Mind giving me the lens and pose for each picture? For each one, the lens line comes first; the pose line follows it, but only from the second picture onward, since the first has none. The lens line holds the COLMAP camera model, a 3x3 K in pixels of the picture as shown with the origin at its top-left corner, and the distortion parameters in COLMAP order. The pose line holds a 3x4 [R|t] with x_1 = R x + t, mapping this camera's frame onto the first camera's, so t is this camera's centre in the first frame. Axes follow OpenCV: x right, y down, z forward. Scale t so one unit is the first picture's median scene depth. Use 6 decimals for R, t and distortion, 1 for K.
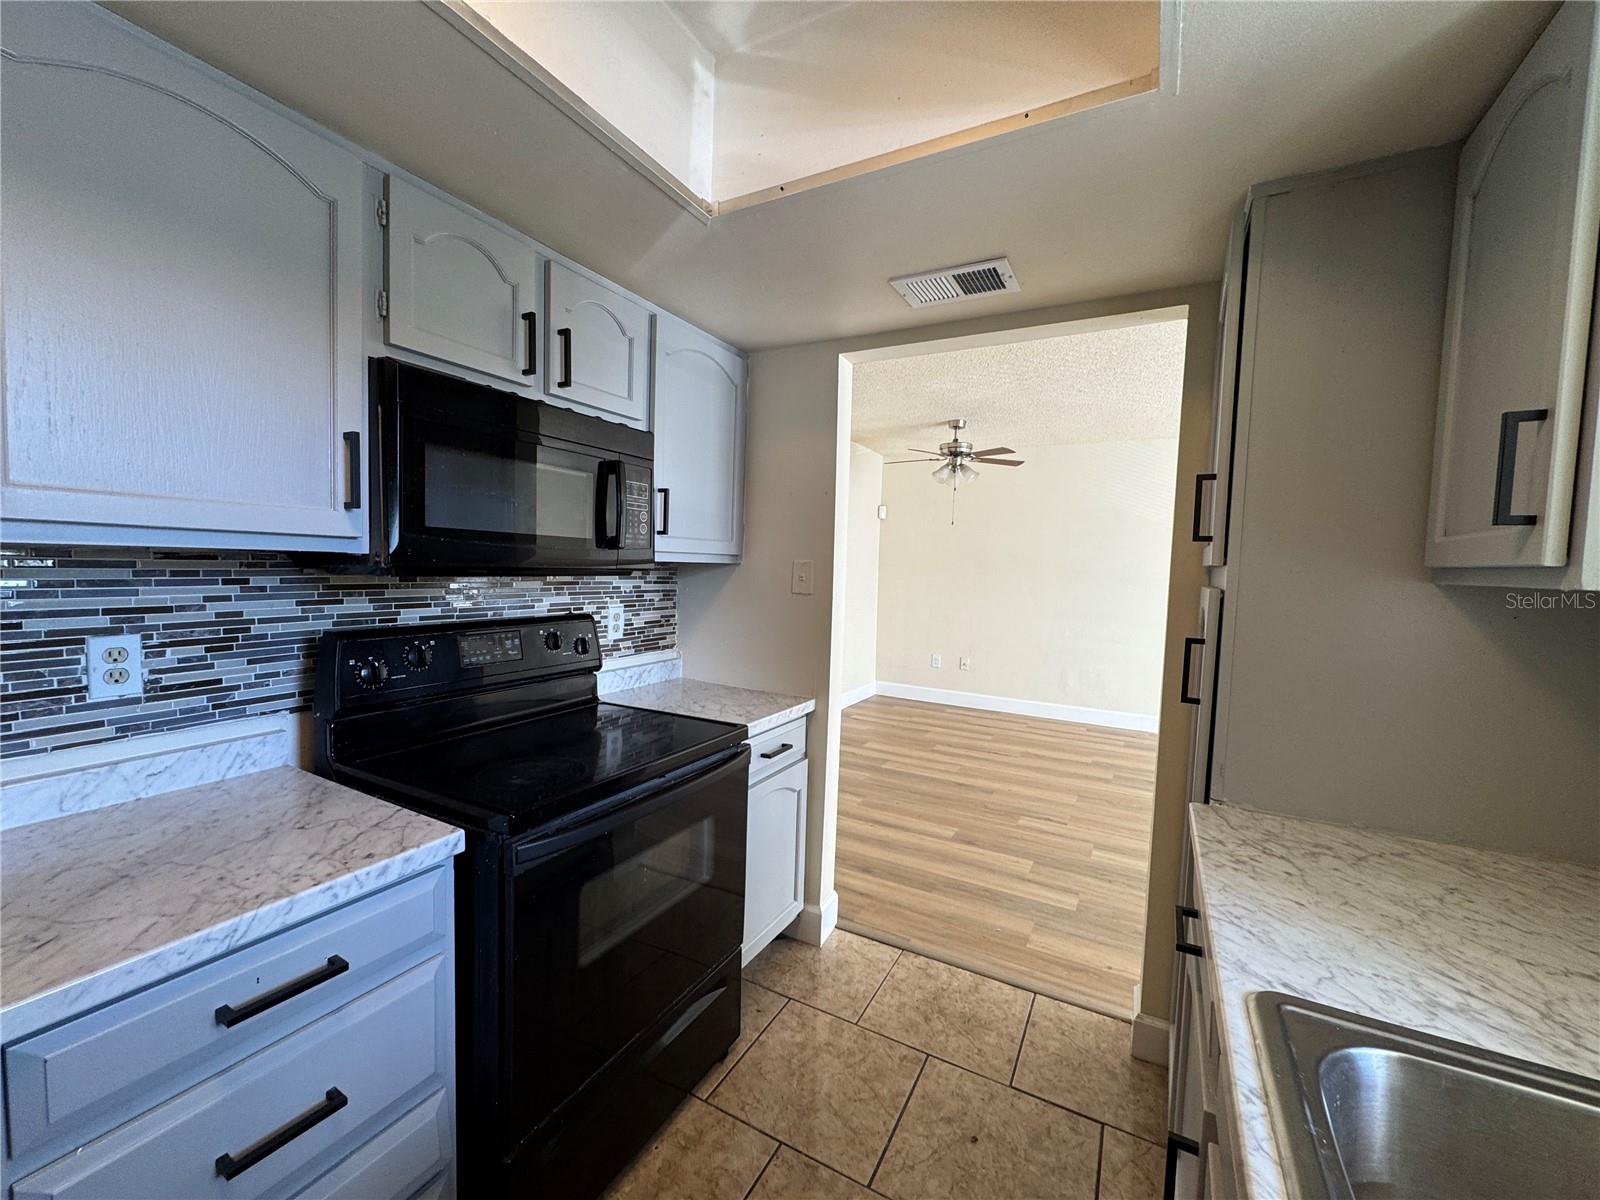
lens RADIAL K [[641.8, 0, 798.4], [0, 641.8, 599.3], [0, 0, 1]] dist [-0.000292, 0.000295]
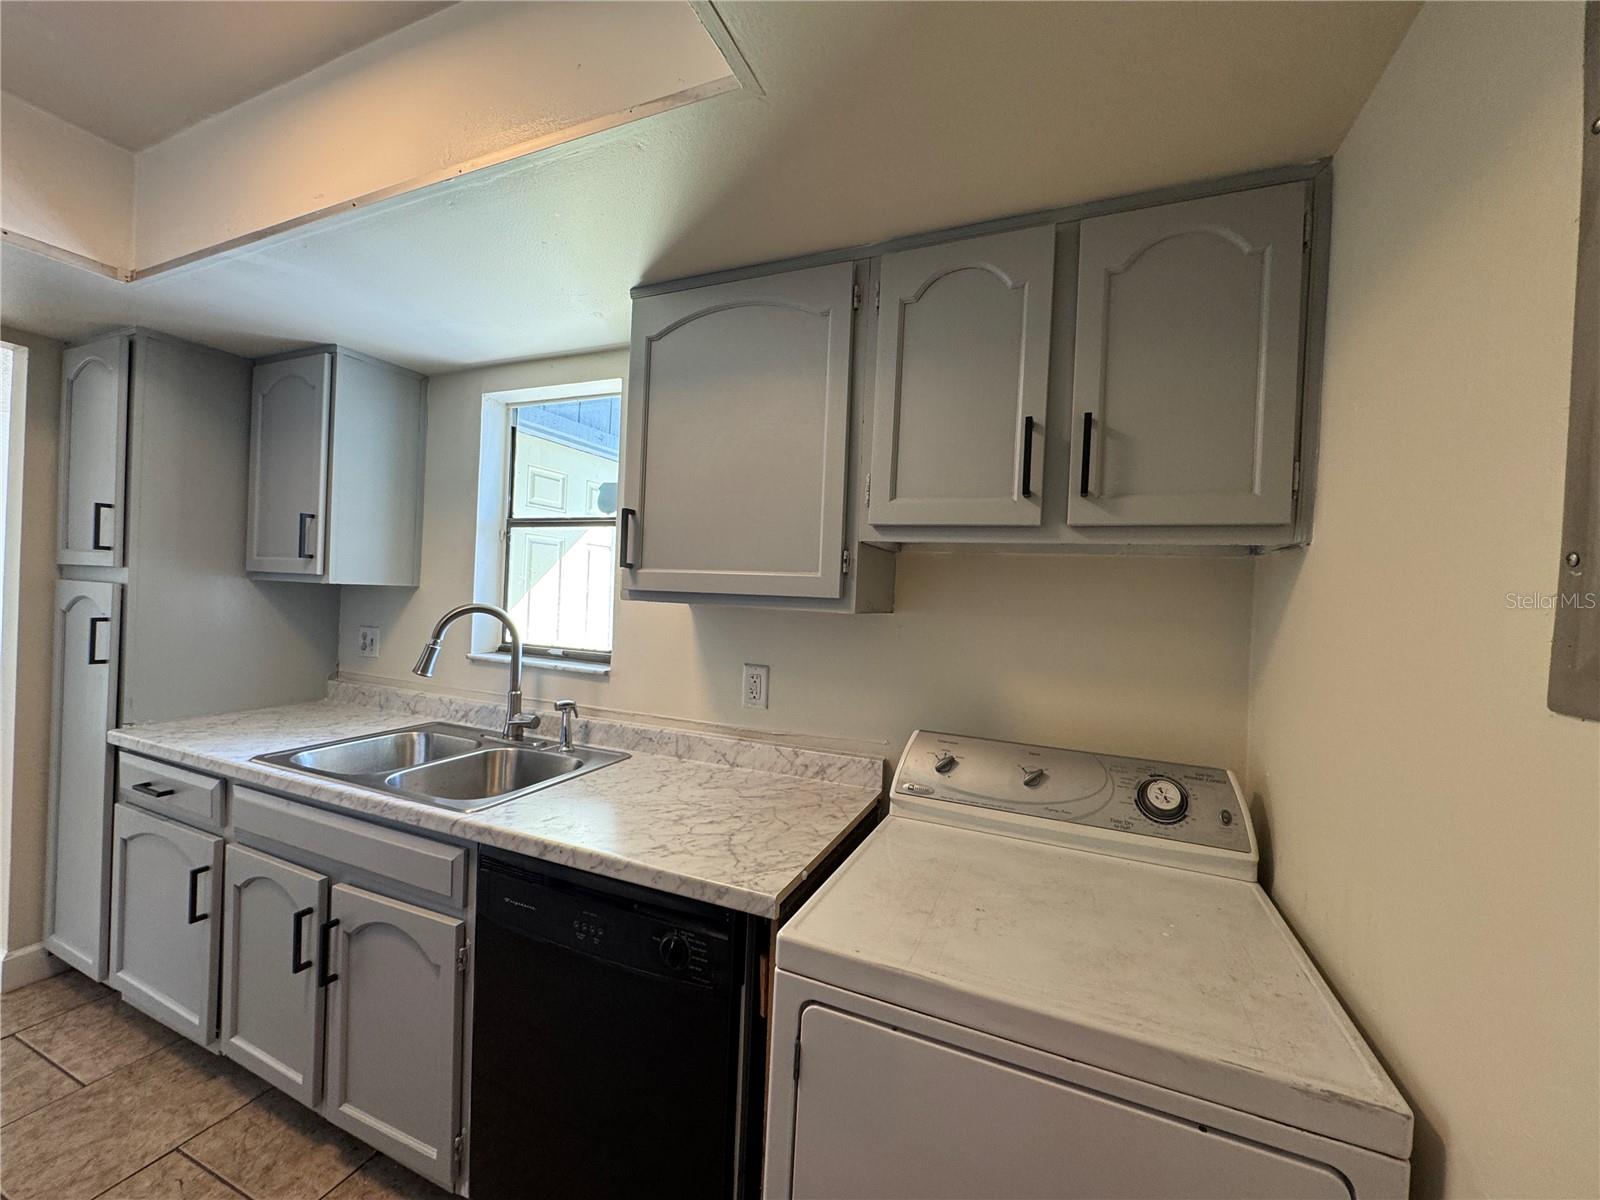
lens RADIAL K [[639.5, 0, 793.3], [0, 639.5, 600.9], [0, 0, 1]] dist [-0.001575, -0.000032]
pose [[-0.088518, -0.042358, 0.995174, -0.847956], [0.010875, 0.998995, 0.043488, -0.019405], [-0.996015, 0.014672, -0.087968, -0.372294]]
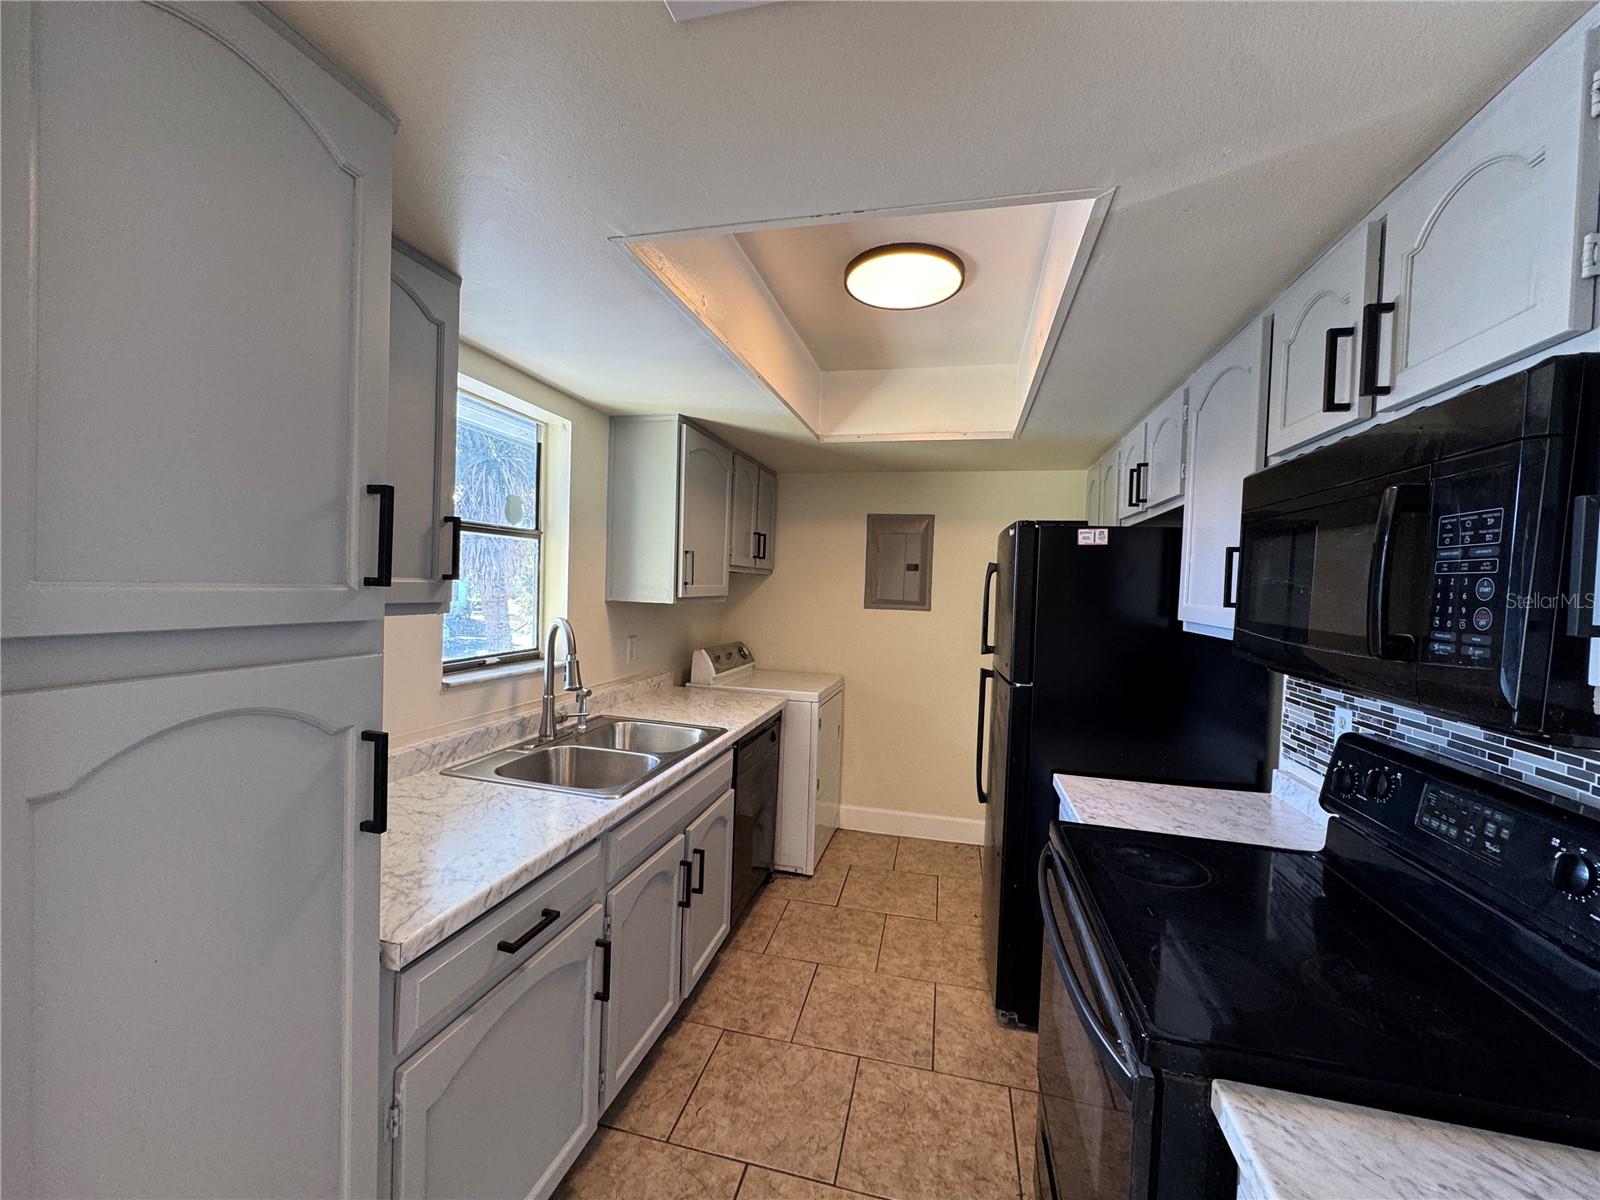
lens RADIAL K [[641.8, 0, 798.4], [0, 641.8, 599.3], [0, 0, 1]] dist [-0.000292, 0.000295]
pose [[-0.964424, -0.058919, -0.257713, 0.343109], [-0.080476, 0.994013, 0.073907, -0.145013], [0.251815, 0.092017, -0.963391, 1.577937]]
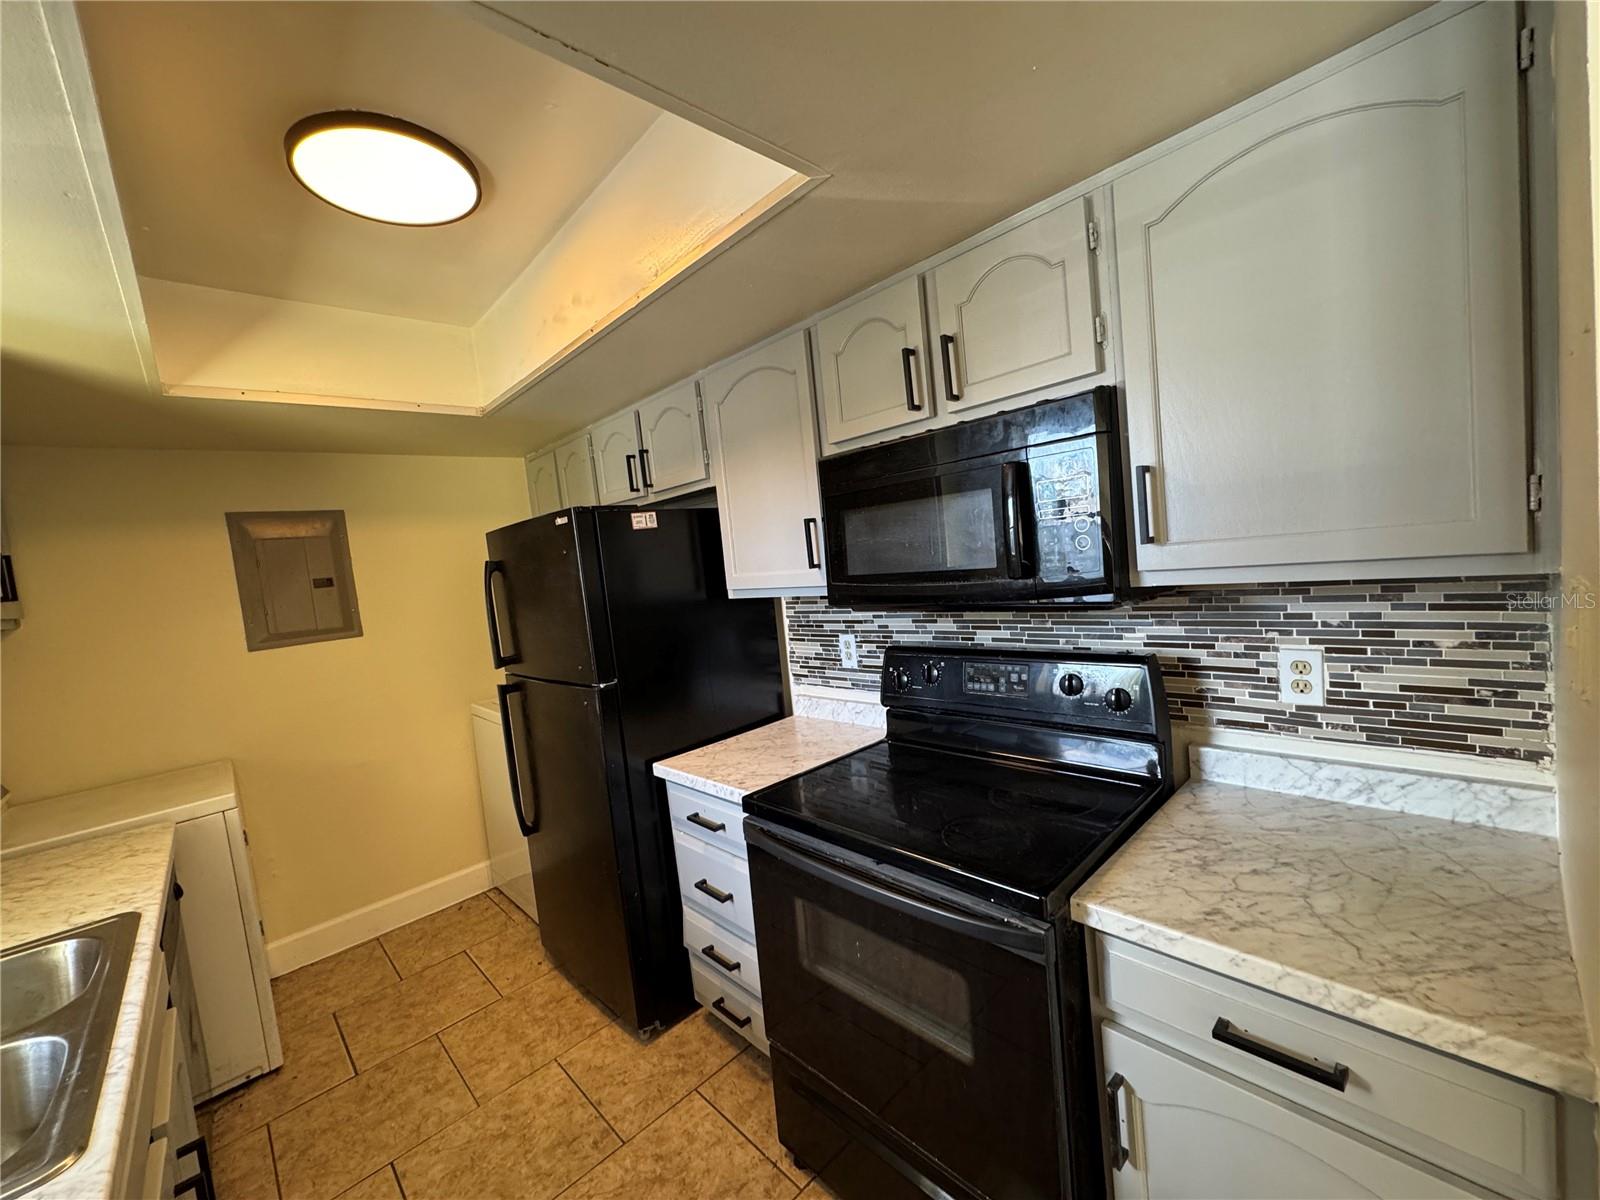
lens RADIAL K [[641.8, 0, 798.4], [0, 641.8, 599.3], [0, 0, 1]] dist [-0.000292, 0.000295]
pose [[-0.312751, 0.065227, -0.947593, 0.595420], [0.038101, 0.997698, 0.056101, -0.123559], [0.949071, -0.018558, -0.314516, 1.144194]]
